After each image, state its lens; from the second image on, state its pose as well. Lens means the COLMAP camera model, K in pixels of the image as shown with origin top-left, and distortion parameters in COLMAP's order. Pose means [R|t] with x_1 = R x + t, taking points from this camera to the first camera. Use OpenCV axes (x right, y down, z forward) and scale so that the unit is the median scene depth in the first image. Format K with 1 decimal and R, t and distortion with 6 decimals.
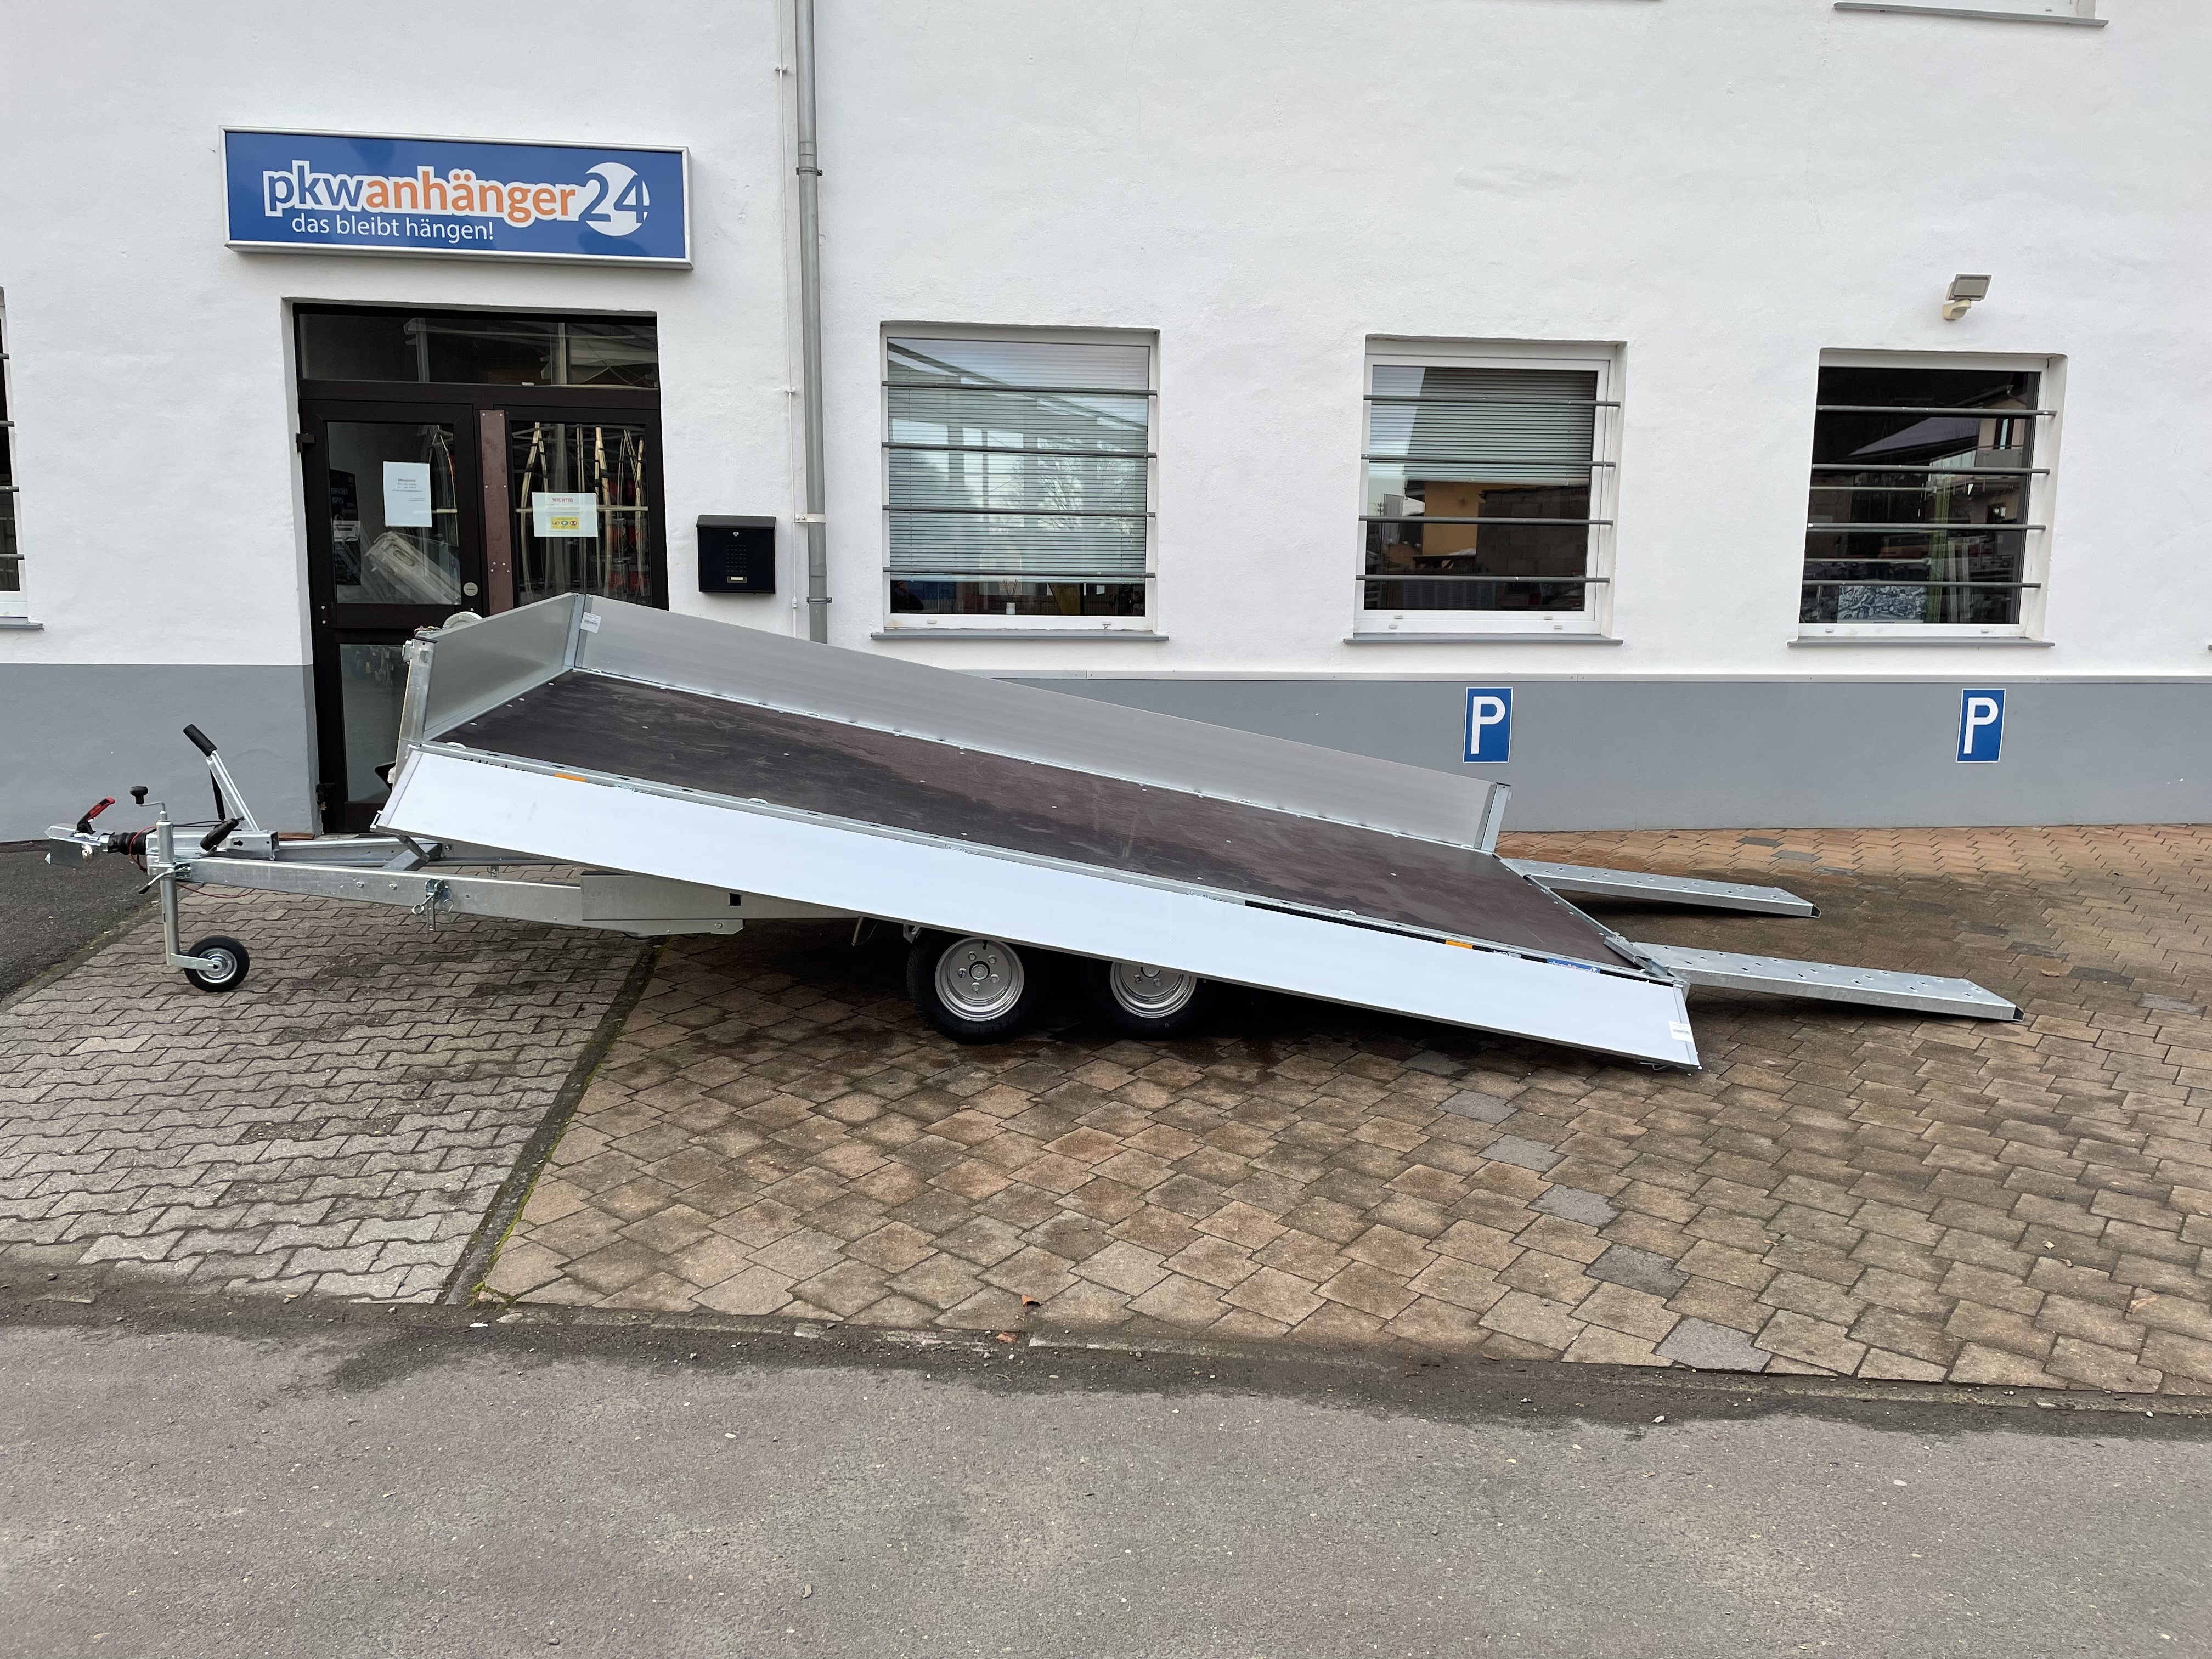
lens RADIAL K [[1660.0, 0, 1114.0], [0, 1660.0, 815.2], [0, 0, 1]] dist [0.087411, -0.110621]
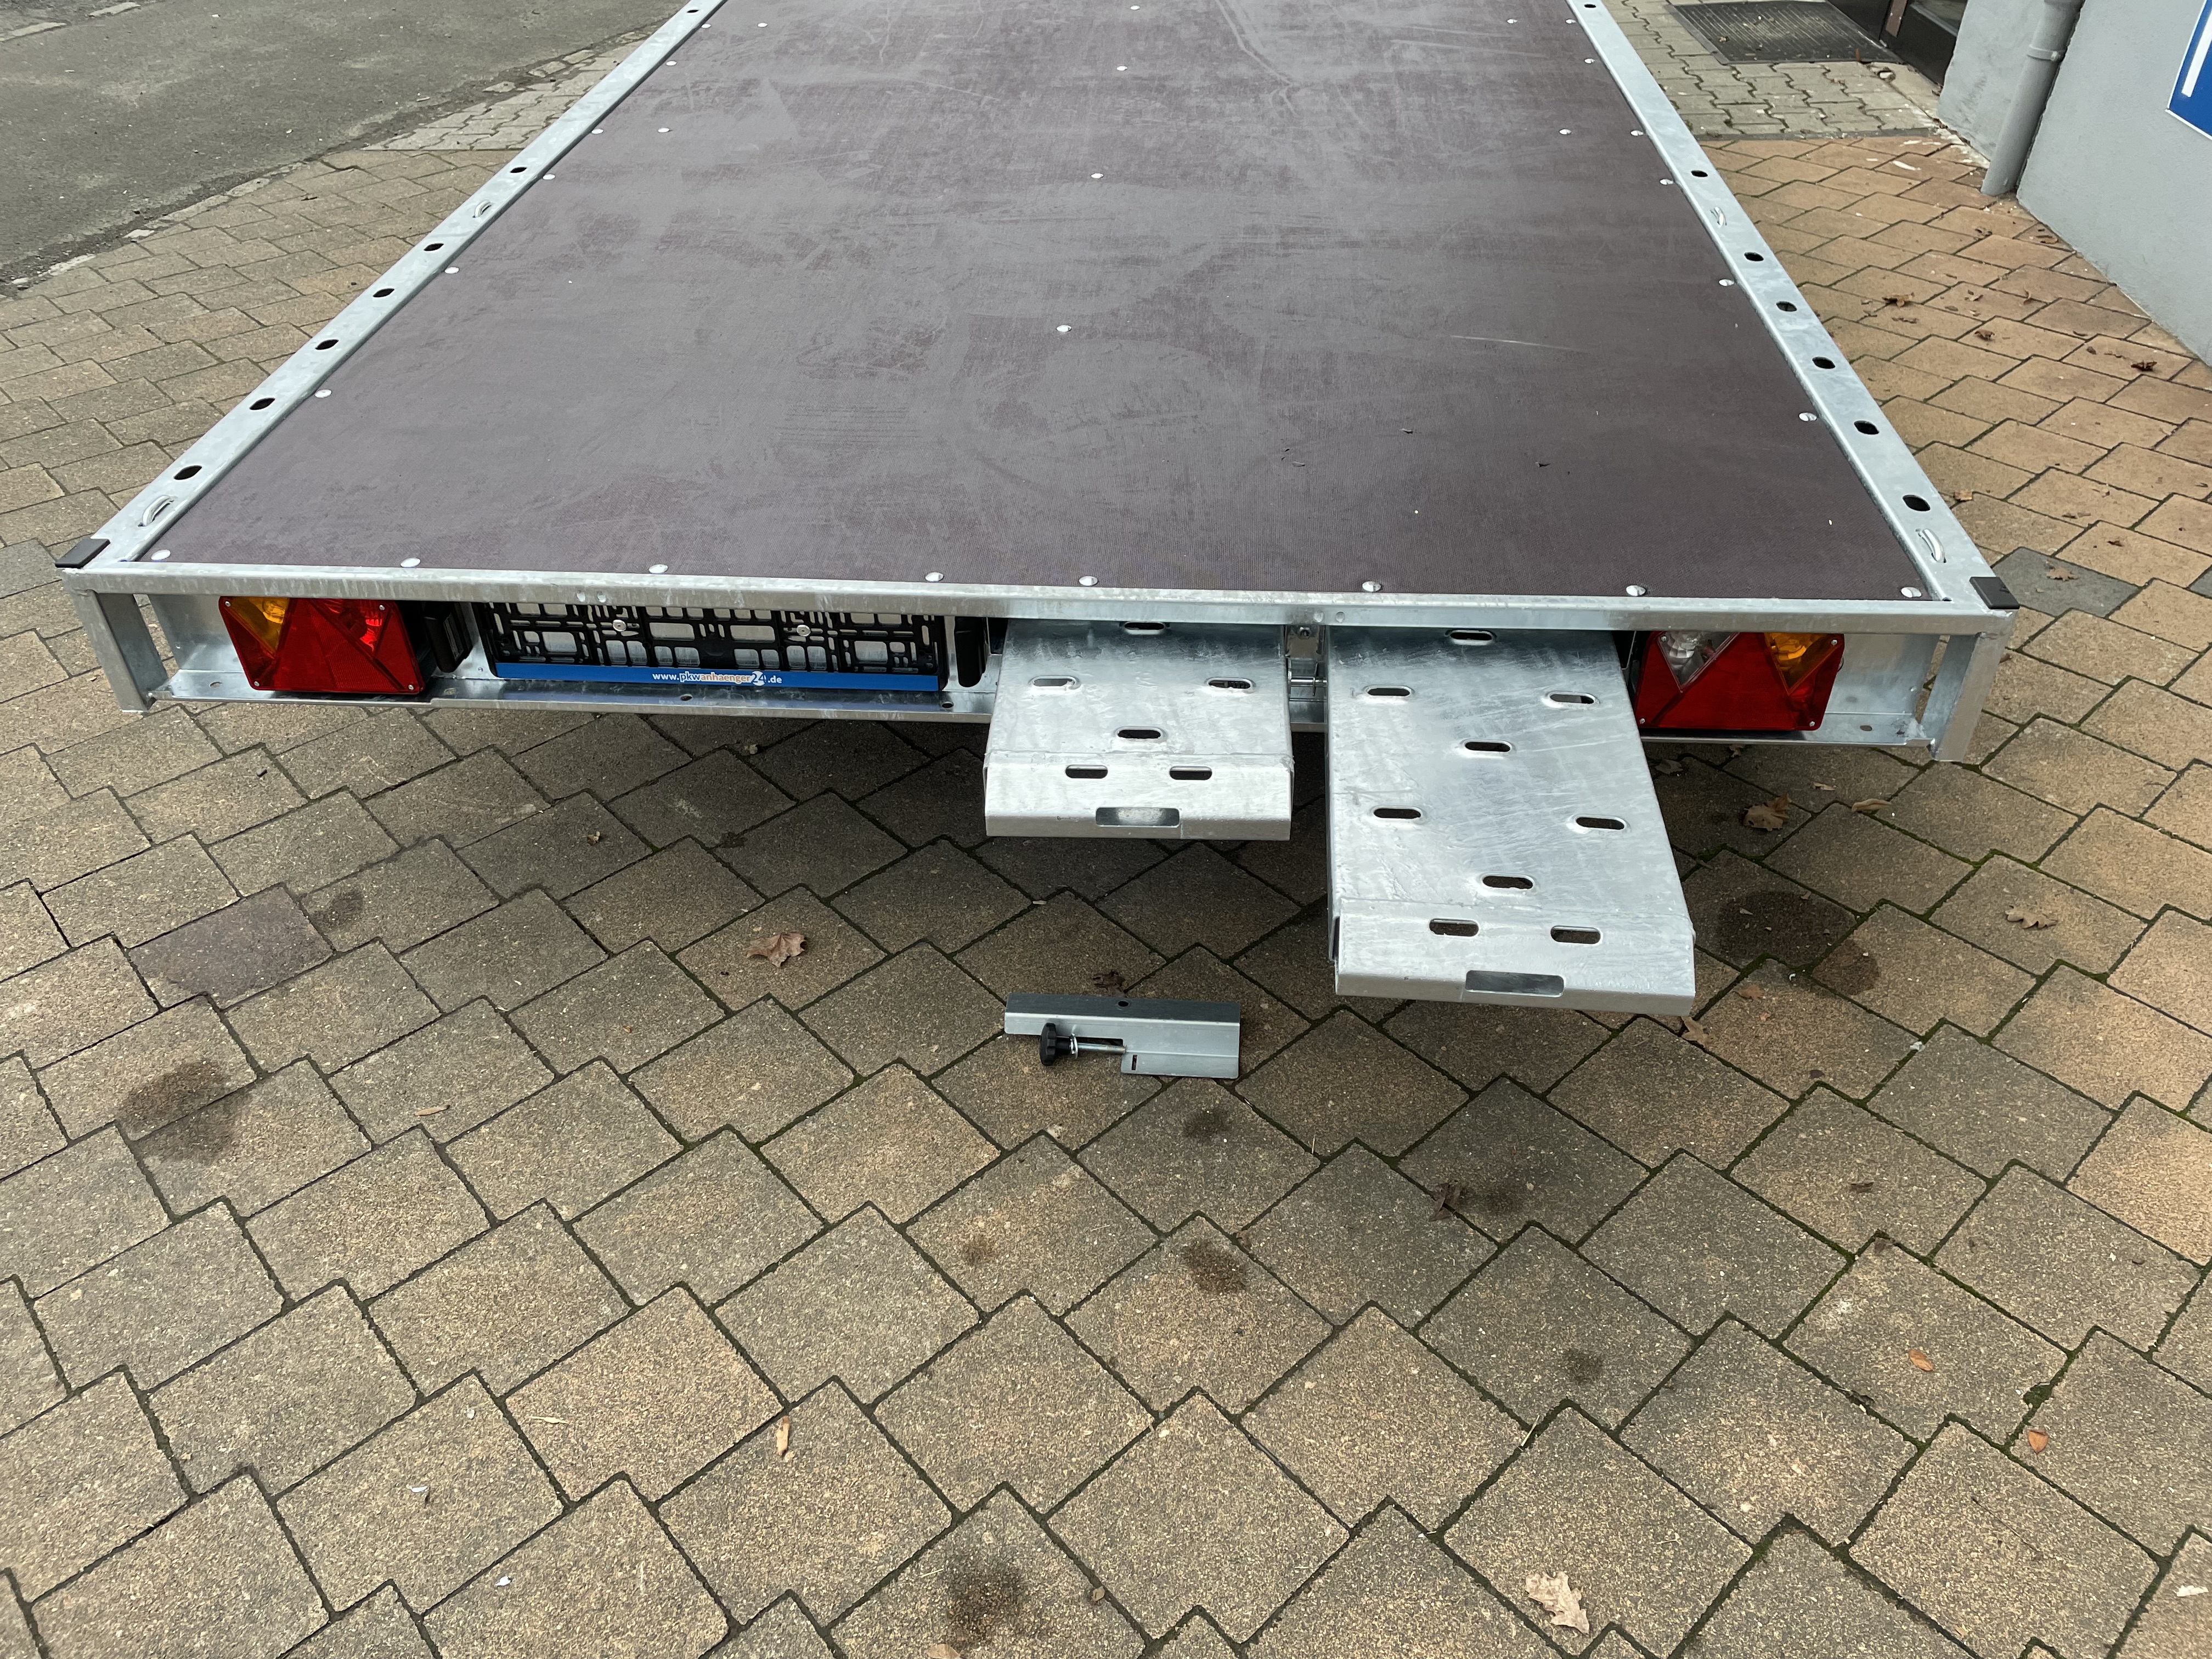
lens RADIAL K [[1660.0, 0, 1115.0], [0, 1660.0, 814.5], [0, 0, 1]] dist [0.087411, -0.110621]
pose [[-0.175923, 0.585965, -0.791010, 0.438220], [-0.179039, 0.771094, 0.611031, -0.119775], [0.967986, 0.249116, -0.030743, 0.868270]]
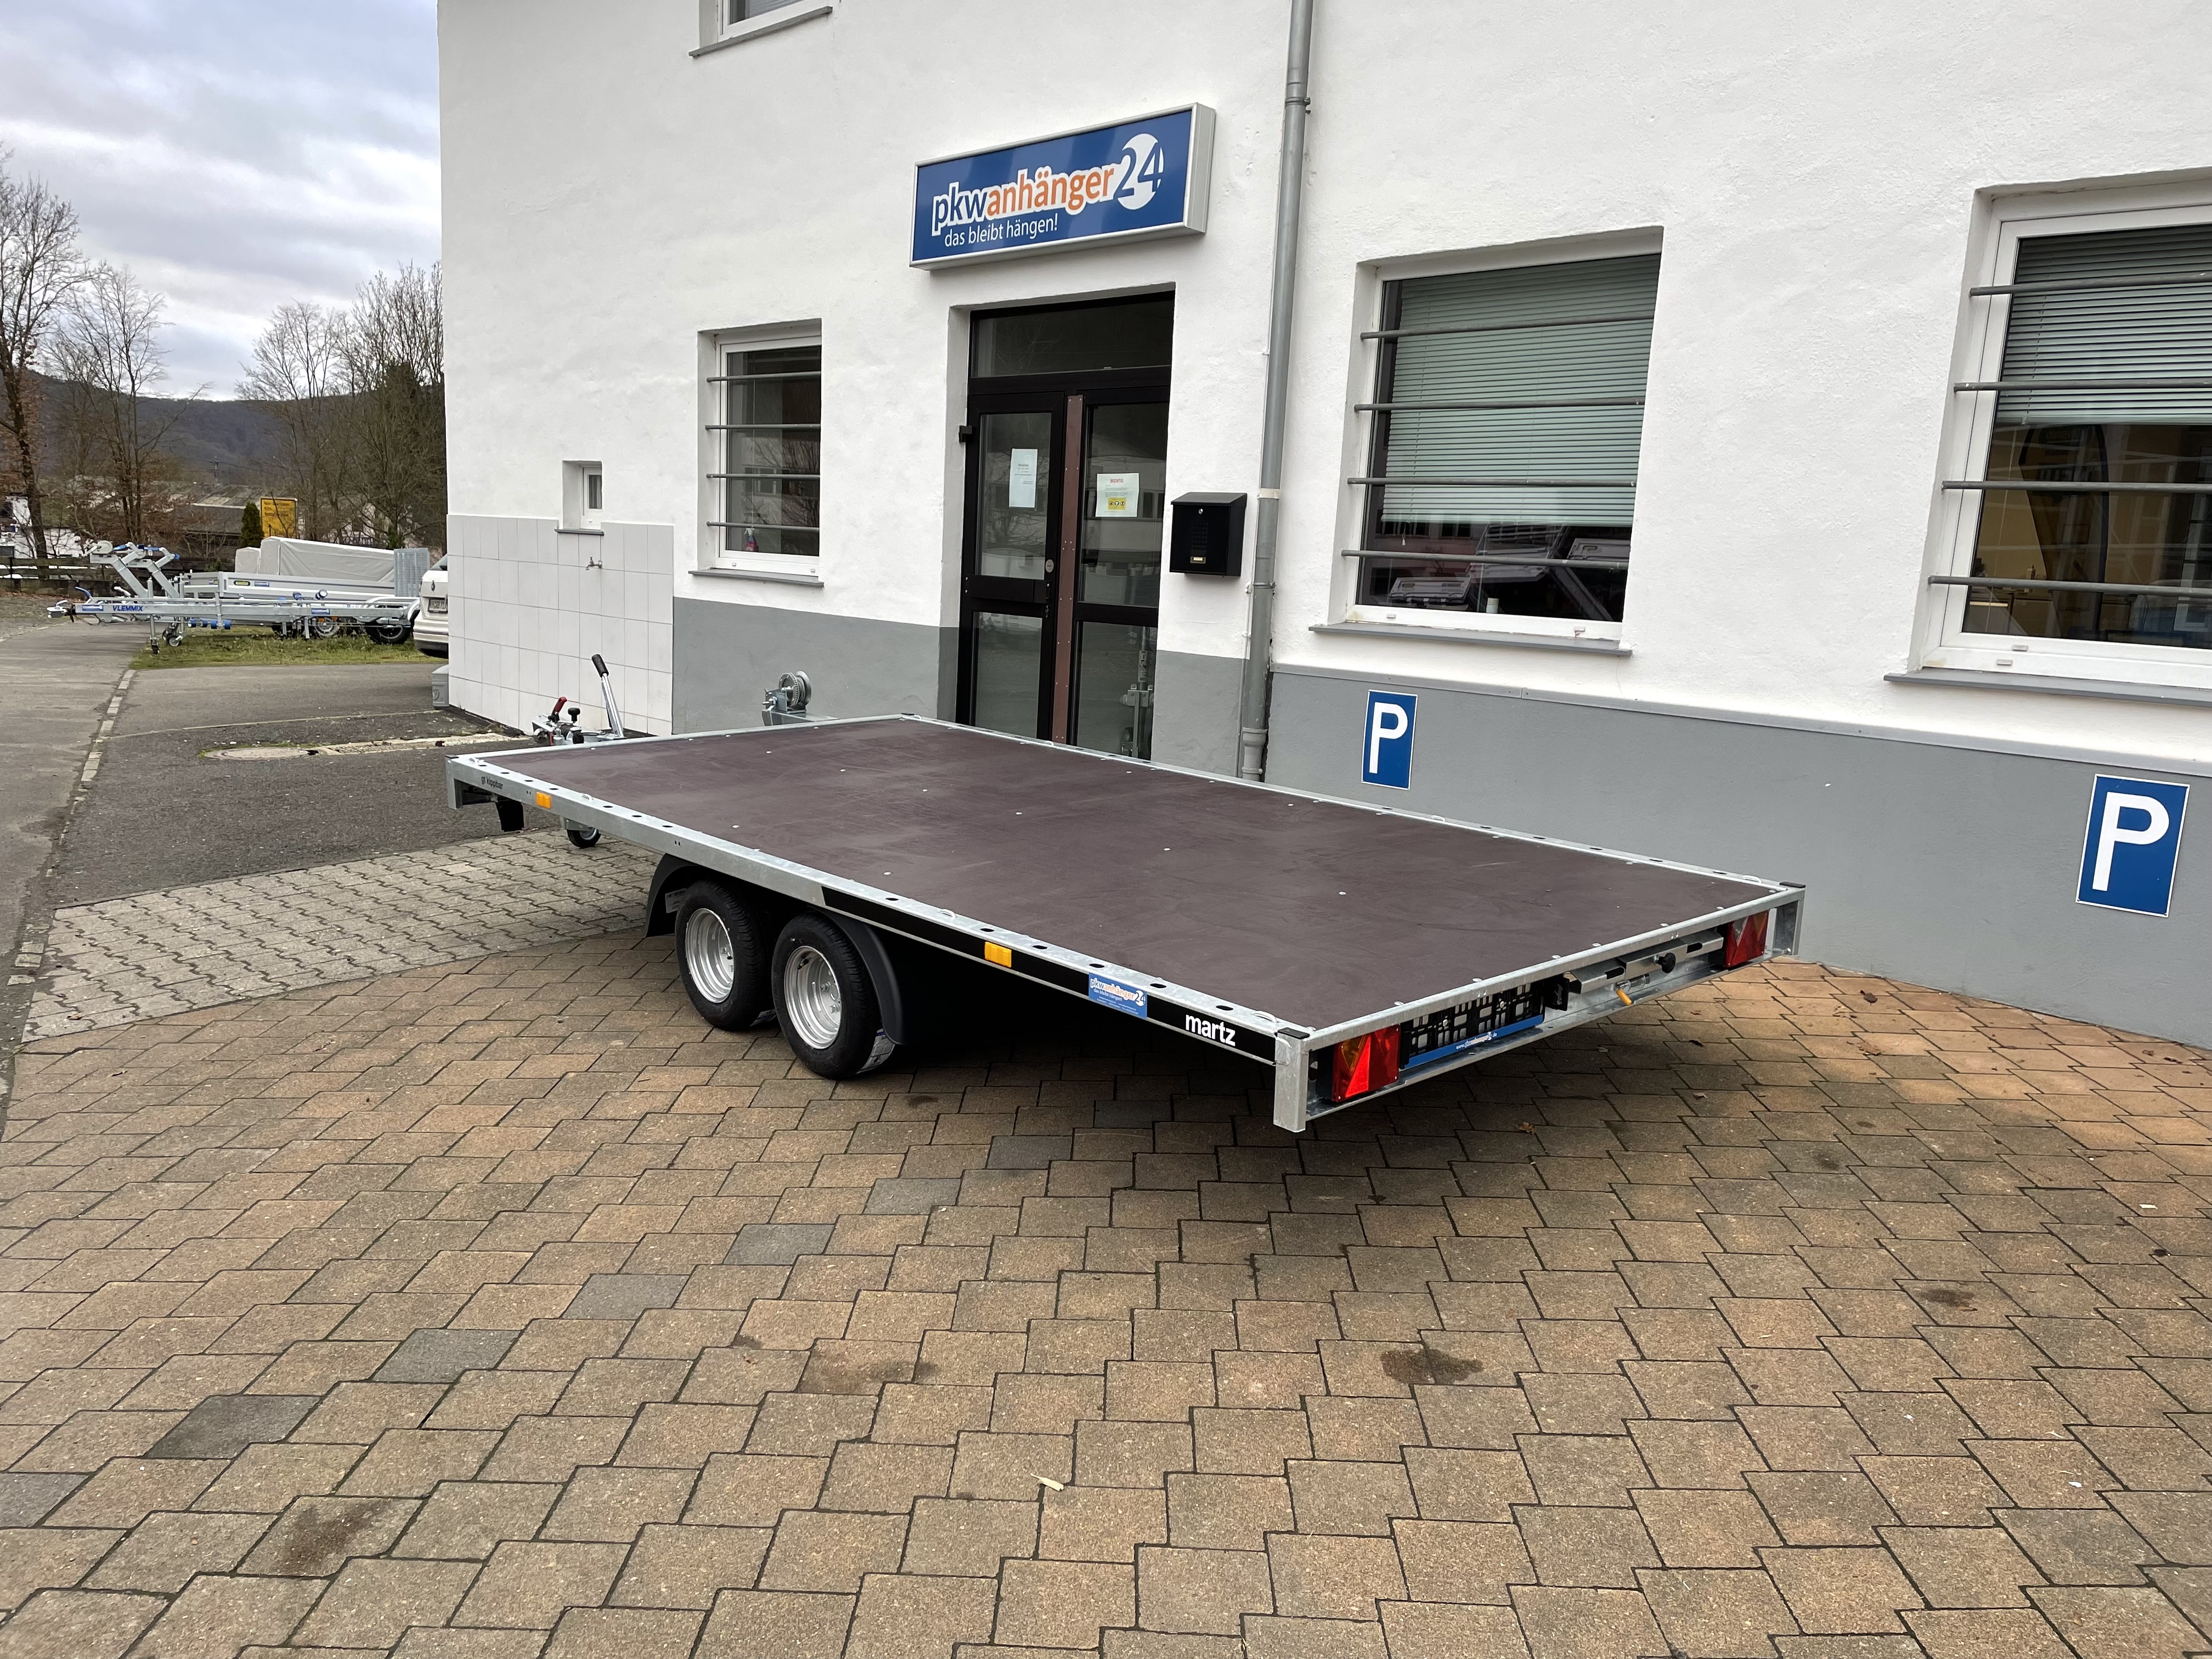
lens RADIAL K [[1660.0, 0, 1103.0], [0, 1660.0, 847.0], [0, 0, 1]] dist [0.087411, -0.110621]
pose [[0.590178, 0.157986, -0.791663, 0.542292], [-0.160481, 0.984051, 0.076742, -0.046919], [0.791161, 0.081755, 0.606119, 0.419473]]
